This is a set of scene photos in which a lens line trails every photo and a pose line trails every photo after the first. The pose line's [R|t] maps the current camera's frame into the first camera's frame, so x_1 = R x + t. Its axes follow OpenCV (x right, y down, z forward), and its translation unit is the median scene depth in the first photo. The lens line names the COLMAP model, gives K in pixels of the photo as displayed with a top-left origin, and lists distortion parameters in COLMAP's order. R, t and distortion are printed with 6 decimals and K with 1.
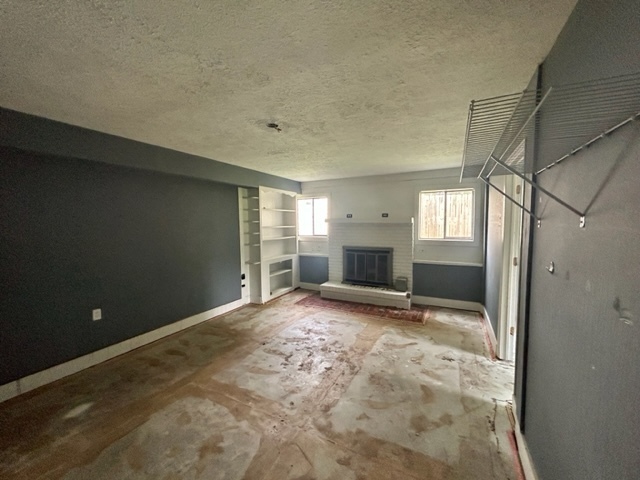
lens RADIAL K [[255.9, 0, 321.2], [0, 255.9, 240.0], [0, 0, 1]] dist [-0.001913, 0.000046]
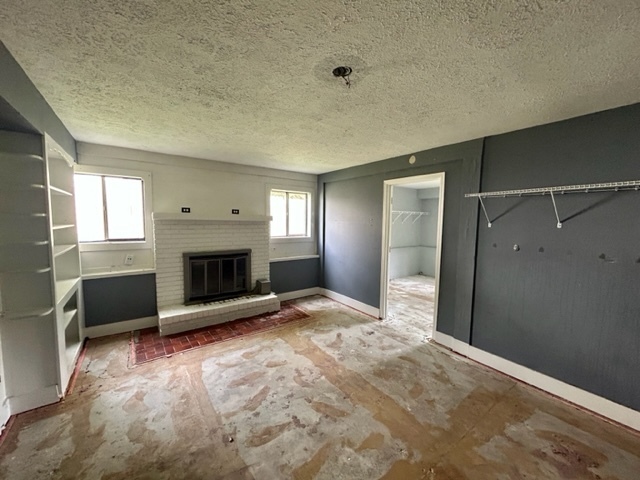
lens RADIAL K [[255.9, 0, 319.9], [0, 255.9, 240.2], [0, 0, 1]] dist [-0.001913, 0.000046]
pose [[0.447730, -0.057289, 0.892332, -0.449086], [0.043877, 0.998151, 0.042067, -0.029446], [-0.893092, 0.020318, 0.449415, 0.424749]]
